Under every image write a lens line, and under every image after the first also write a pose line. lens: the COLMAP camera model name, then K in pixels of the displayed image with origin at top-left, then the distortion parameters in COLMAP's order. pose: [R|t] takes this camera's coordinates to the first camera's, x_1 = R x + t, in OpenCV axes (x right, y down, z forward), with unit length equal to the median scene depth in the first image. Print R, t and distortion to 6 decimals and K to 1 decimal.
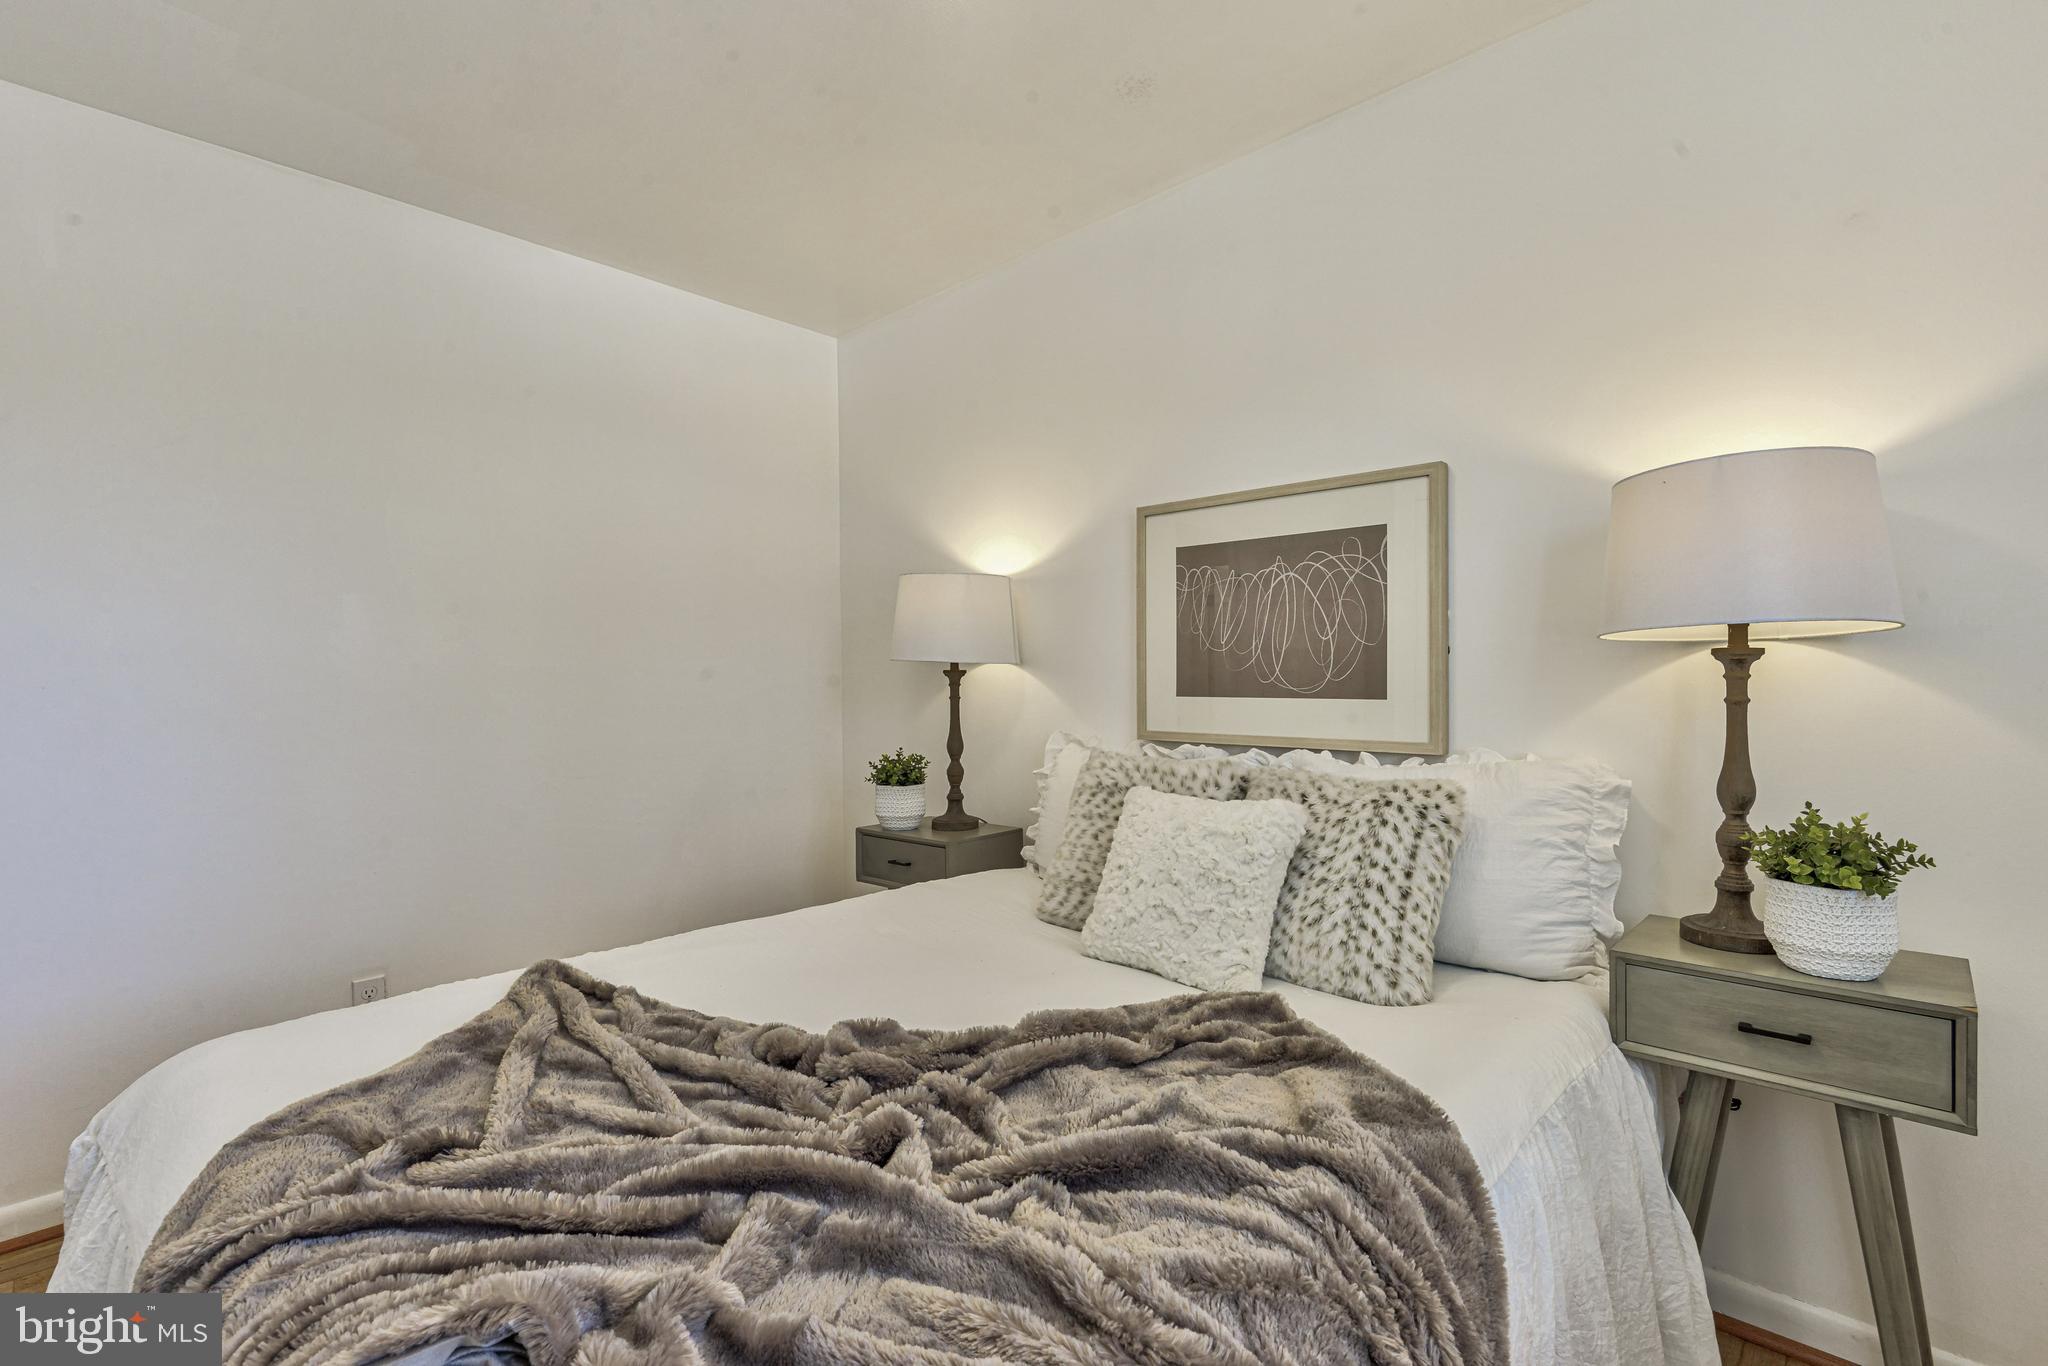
lens RADIAL K [[929.1, 0, 1006.3], [0, 929.1, 679.1], [0, 0, 1]] dist [0.000349, -0.006810]
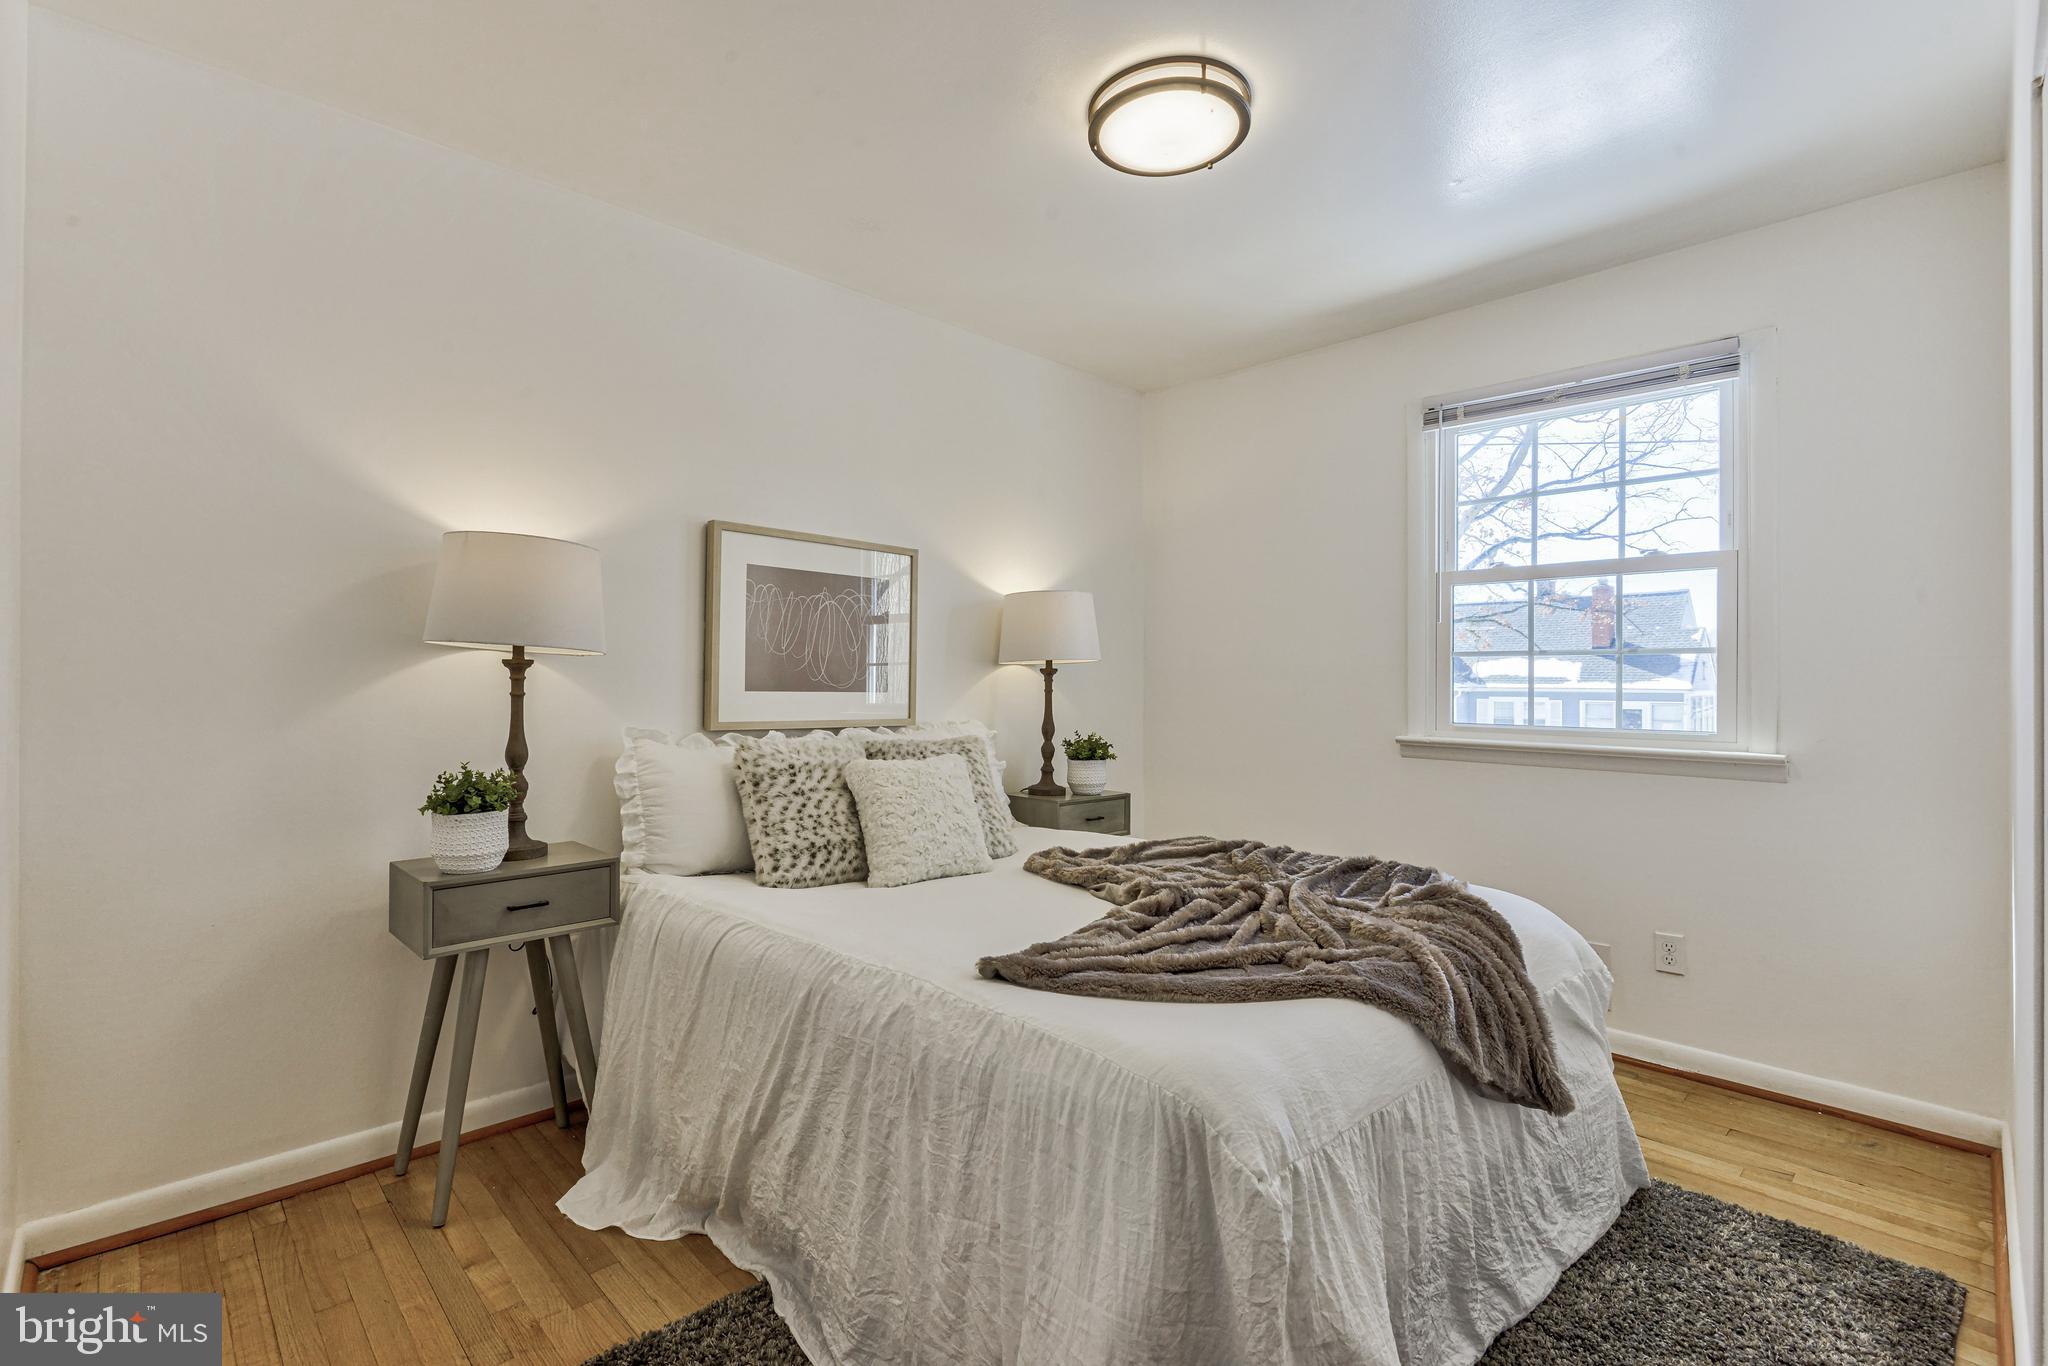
lens RADIAL K [[929.1, 0, 1006.3], [0, 929.1, 679.1], [0, 0, 1]] dist [0.000349, -0.006810]
pose [[0.015708, 0.013259, 0.999789, -1.065408], [-0.010010, 0.999864, -0.013103, 0.016913], [-0.999827, -0.009802, 0.015838, 0.715090]]
